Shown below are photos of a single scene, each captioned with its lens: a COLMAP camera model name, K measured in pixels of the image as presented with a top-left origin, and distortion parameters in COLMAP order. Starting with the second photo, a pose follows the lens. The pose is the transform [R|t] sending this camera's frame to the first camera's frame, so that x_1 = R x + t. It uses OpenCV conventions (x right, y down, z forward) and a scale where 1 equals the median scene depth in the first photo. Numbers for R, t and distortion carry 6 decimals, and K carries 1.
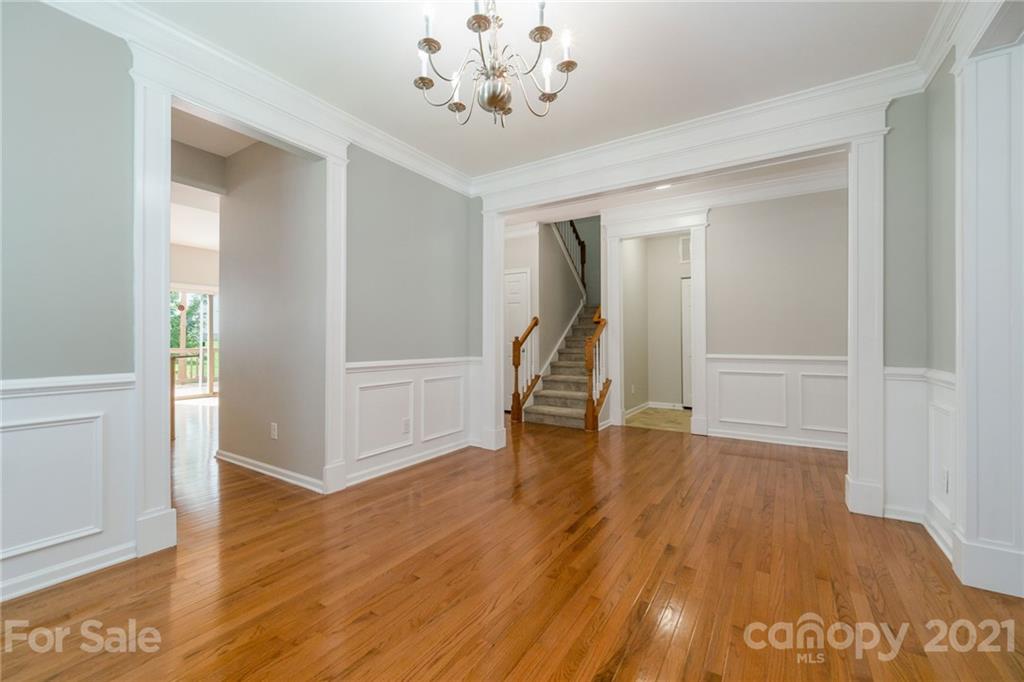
lens RADIAL K [[428.8, 0, 512.0], [0, 428.8, 341.0], [0, 0, 1]] dist [-0.002566, -0.000258]
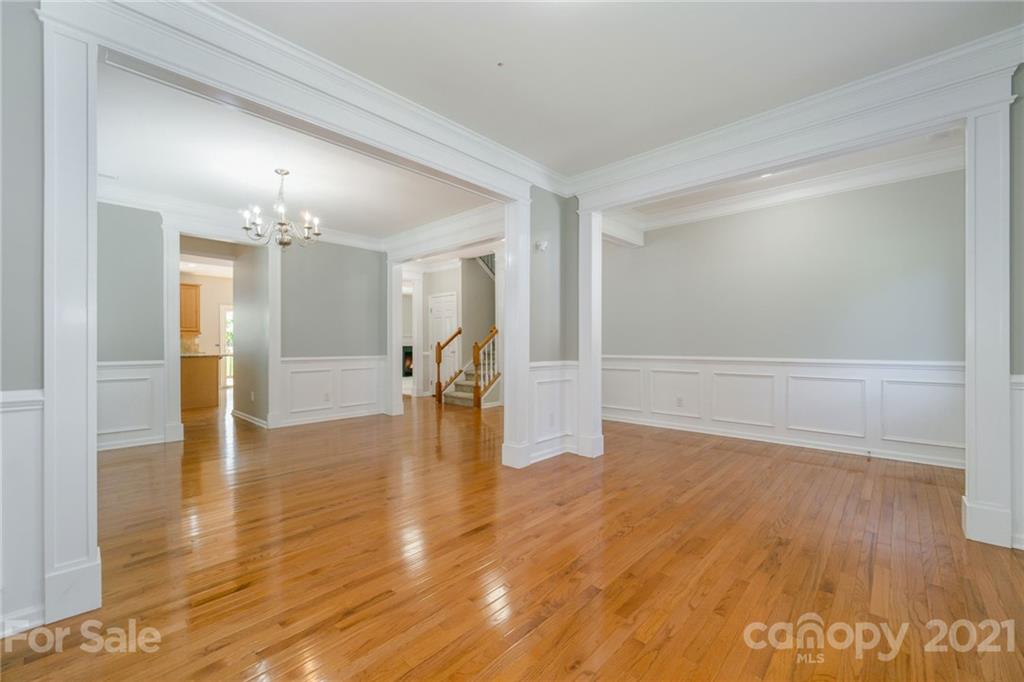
lens RADIAL K [[419.6, 0, 506.9], [0, 419.6, 344.8], [0, 0, 1]] dist [-0.000556, 0.000017]
pose [[0.984586, -0.001967, -0.174890, 0.465724], [0.002097, 0.999998, 0.000554, -0.001562], [0.174889, -0.000912, 0.984588, -0.309978]]
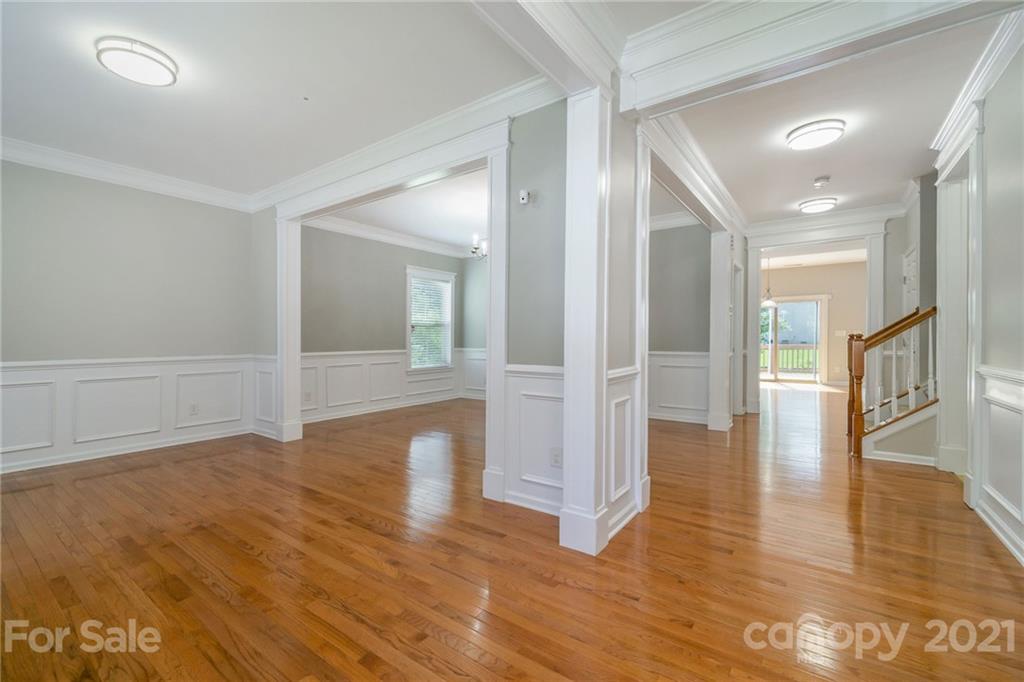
lens RADIAL K [[428.8, 0, 512.0], [0, 428.8, 341.0], [0, 0, 1]] dist [-0.002566, -0.000258]
pose [[-0.042949, 0.005012, -0.999065, 0.867665], [-0.000162, 0.999987, 0.005023, -0.002009], [0.999077, 0.000378, -0.042947, 0.356189]]
